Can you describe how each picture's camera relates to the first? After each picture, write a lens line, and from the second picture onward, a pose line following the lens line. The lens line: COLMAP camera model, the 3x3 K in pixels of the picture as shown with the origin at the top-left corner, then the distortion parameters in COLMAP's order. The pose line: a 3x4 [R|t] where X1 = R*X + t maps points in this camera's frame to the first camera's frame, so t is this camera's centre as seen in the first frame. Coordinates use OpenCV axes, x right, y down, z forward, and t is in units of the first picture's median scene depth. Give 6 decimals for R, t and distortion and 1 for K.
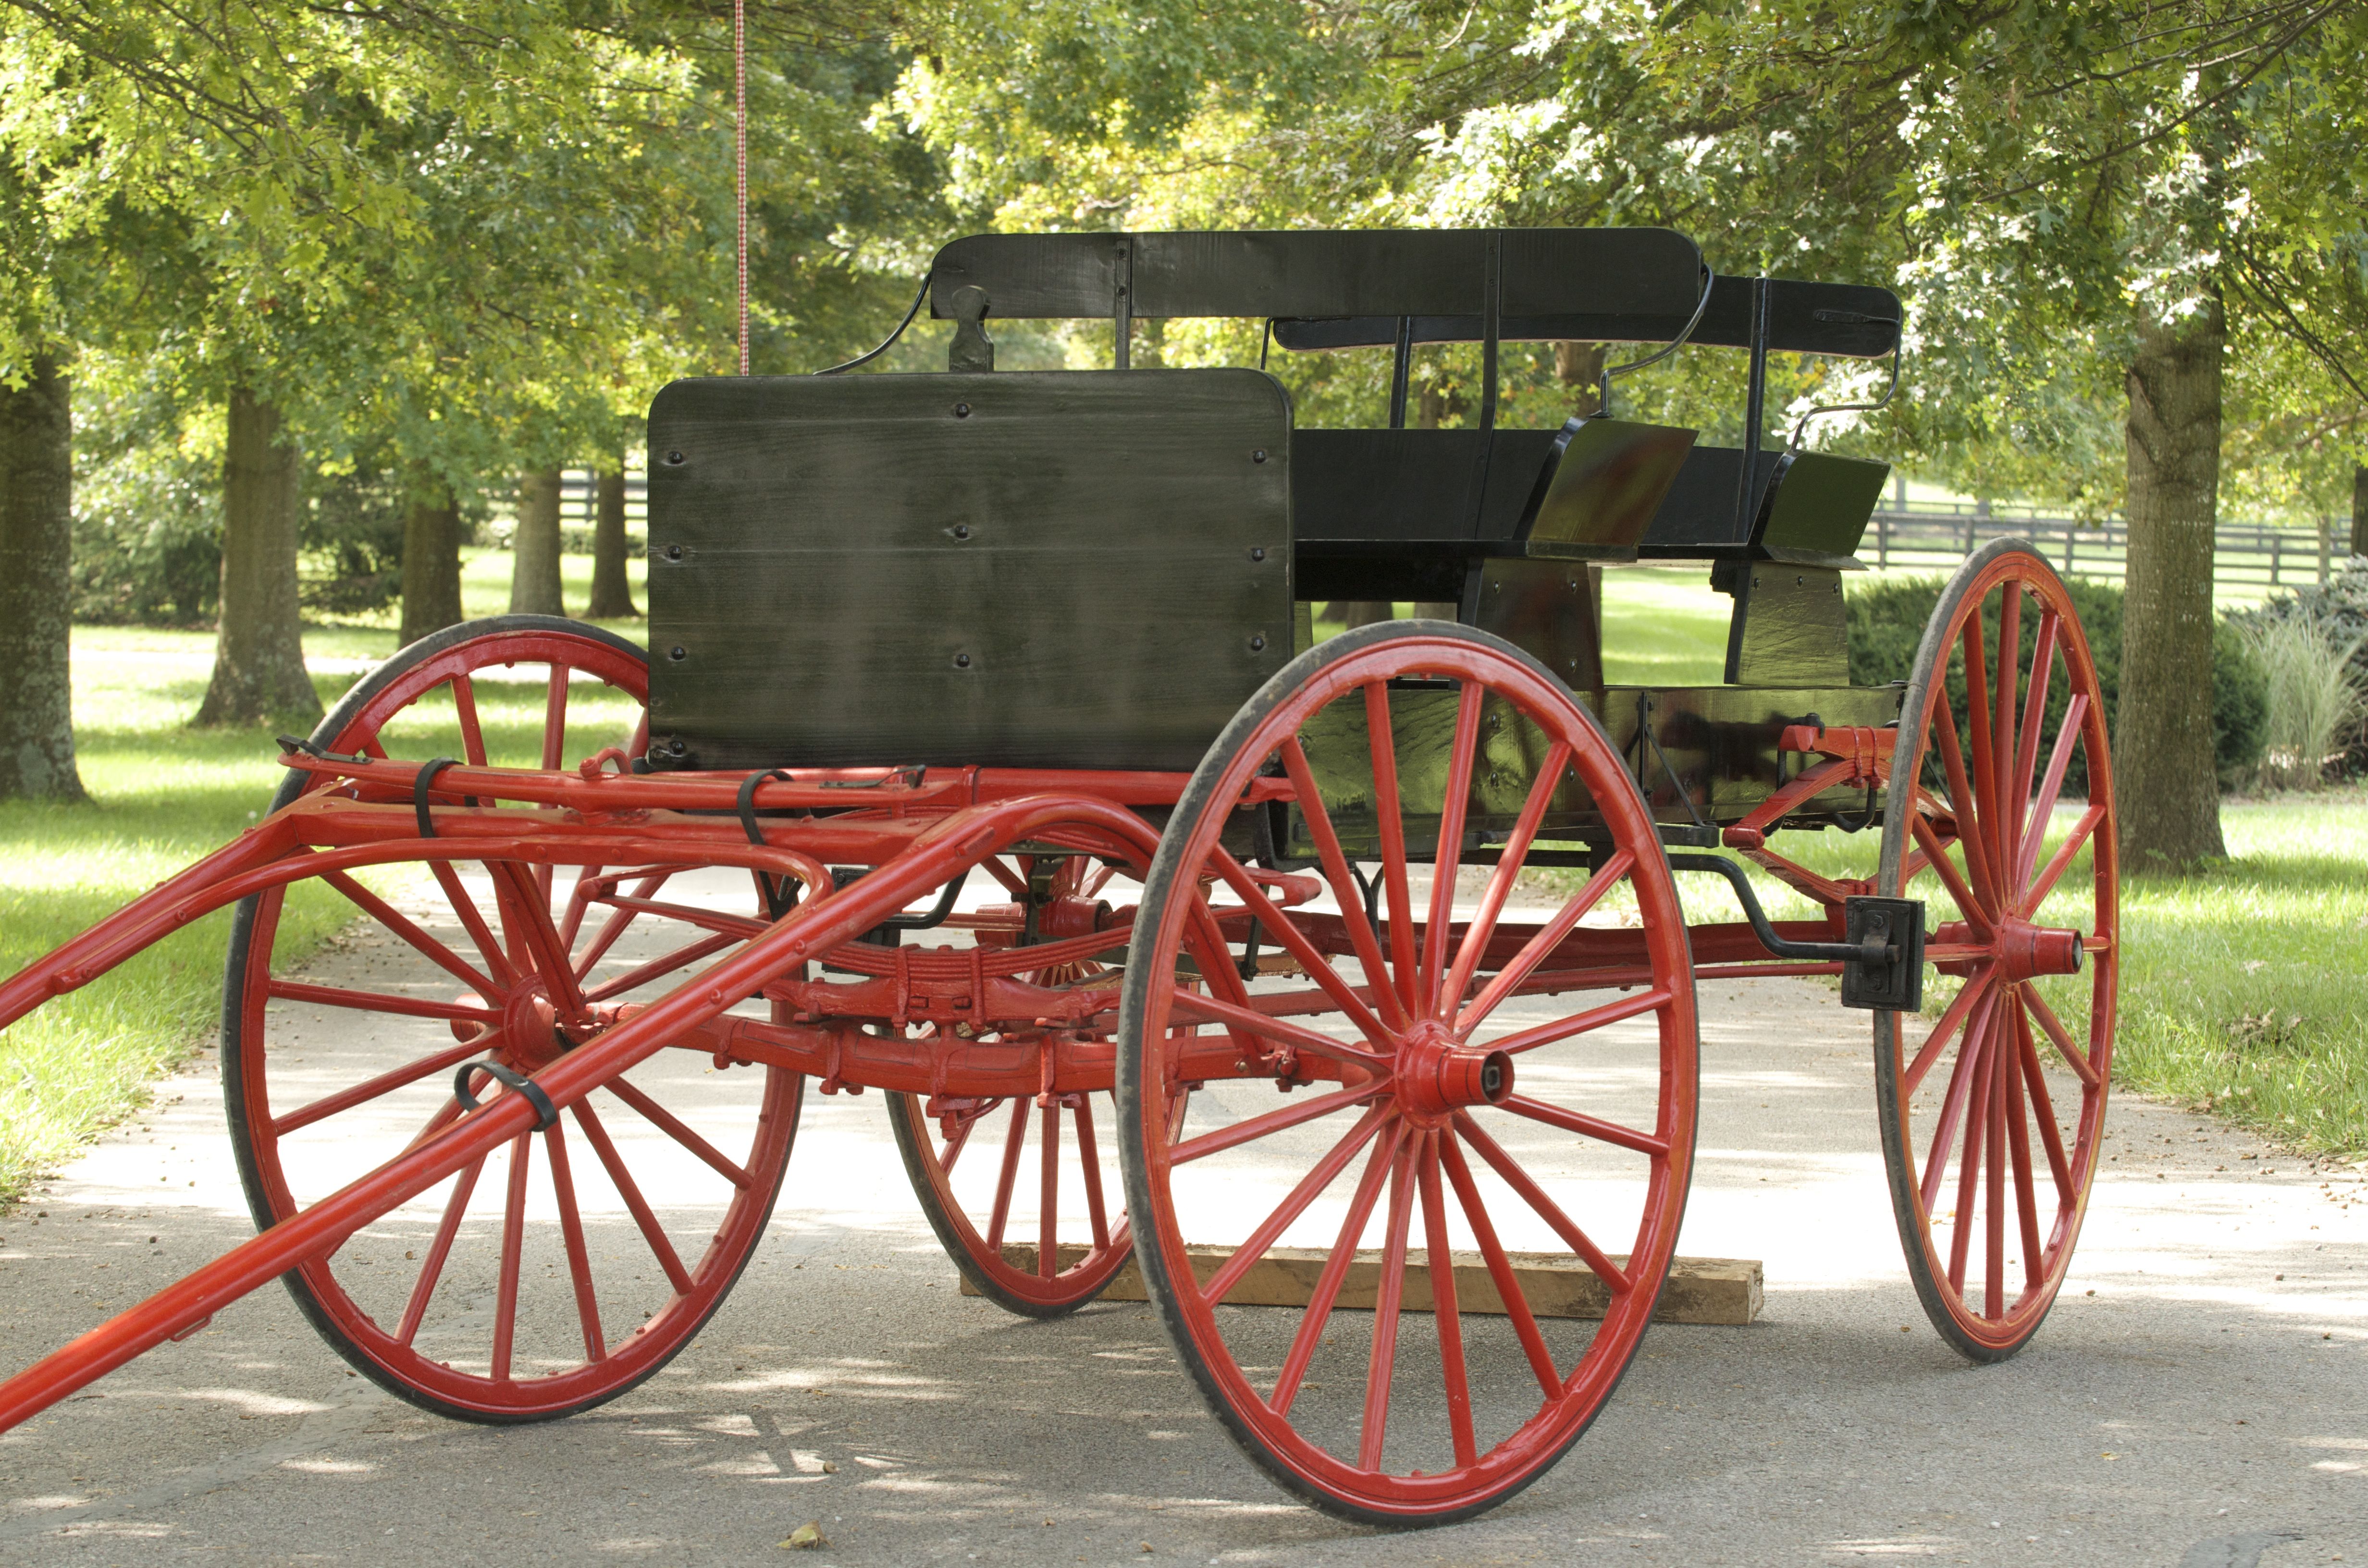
lens RADIAL K [[7101.2, 0, 1184.0], [0, 7101.2, 784.0], [0, 0, 1]] dist [-0.169163, -1.289730]
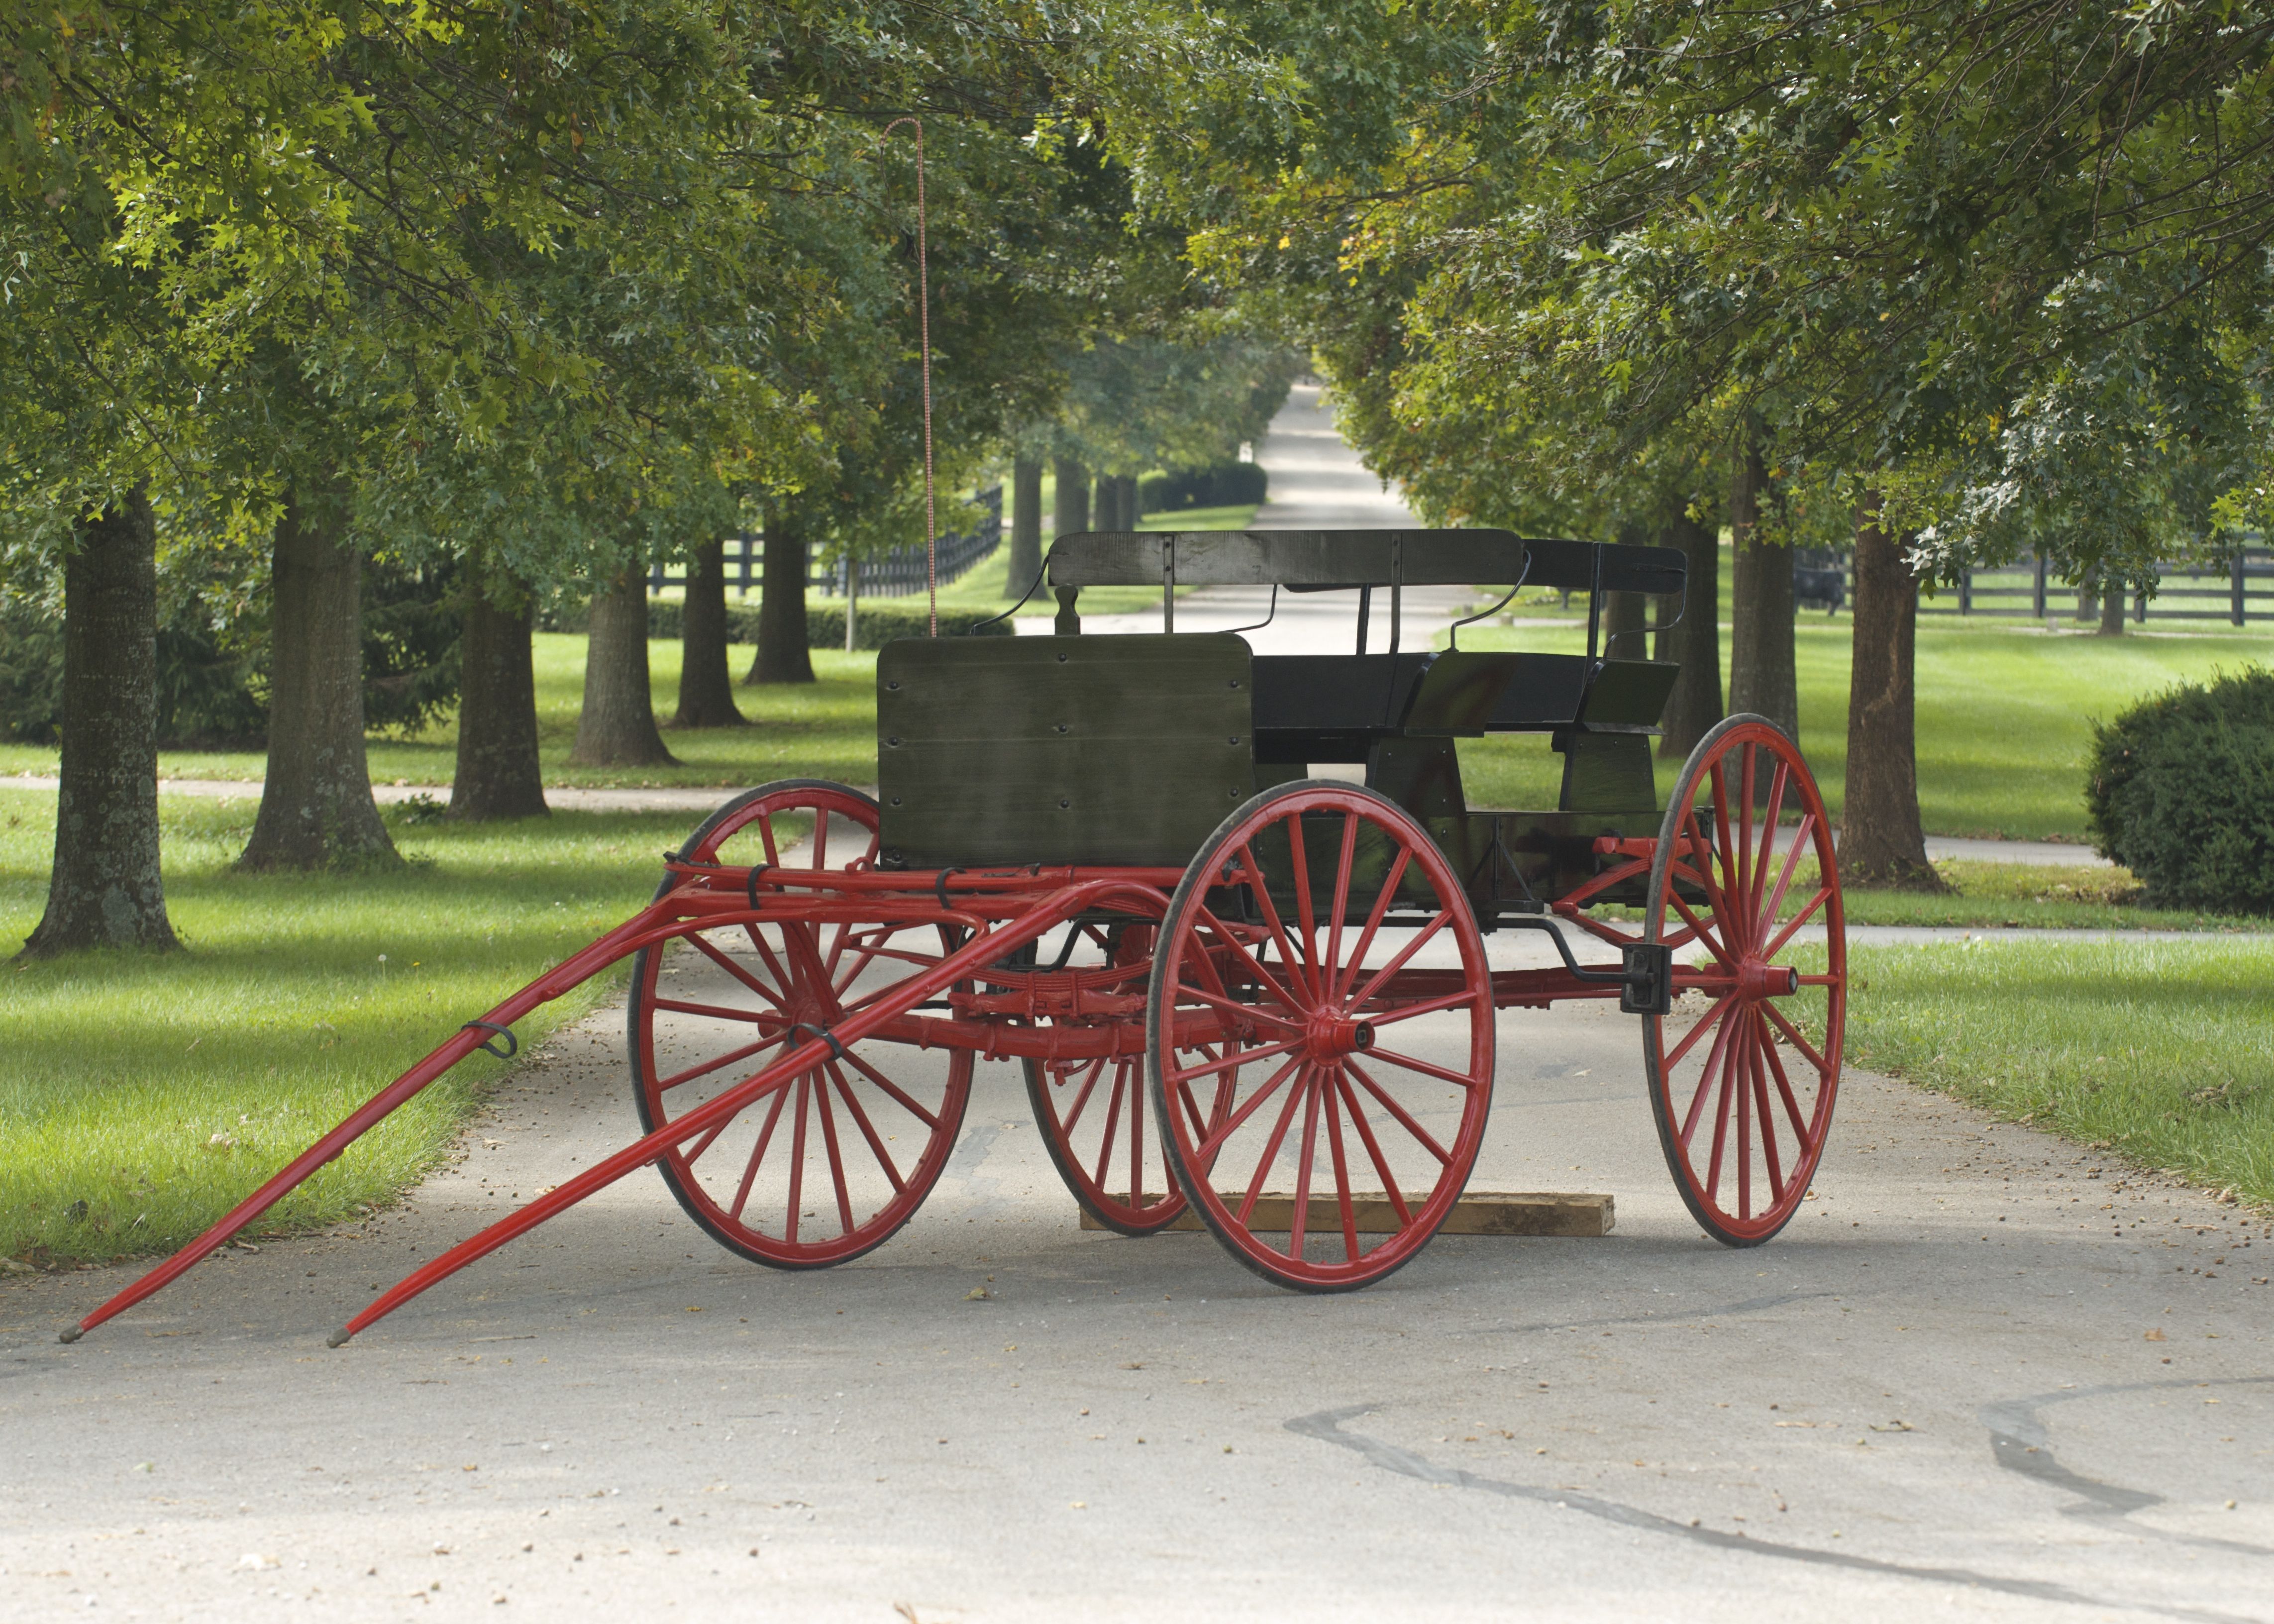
lens RADIAL K [[10932.7, 0, 1137.0], [0, 10932.7, 812.0], [0, 0, 1]] dist [-0.072912, -4.034809]
pose [[0.999243, -0.011970, -0.037019, 0.078846], [0.011486, 0.999846, -0.013277, 0.018531], [0.037172, 0.012842, 0.999226, -1.533065]]
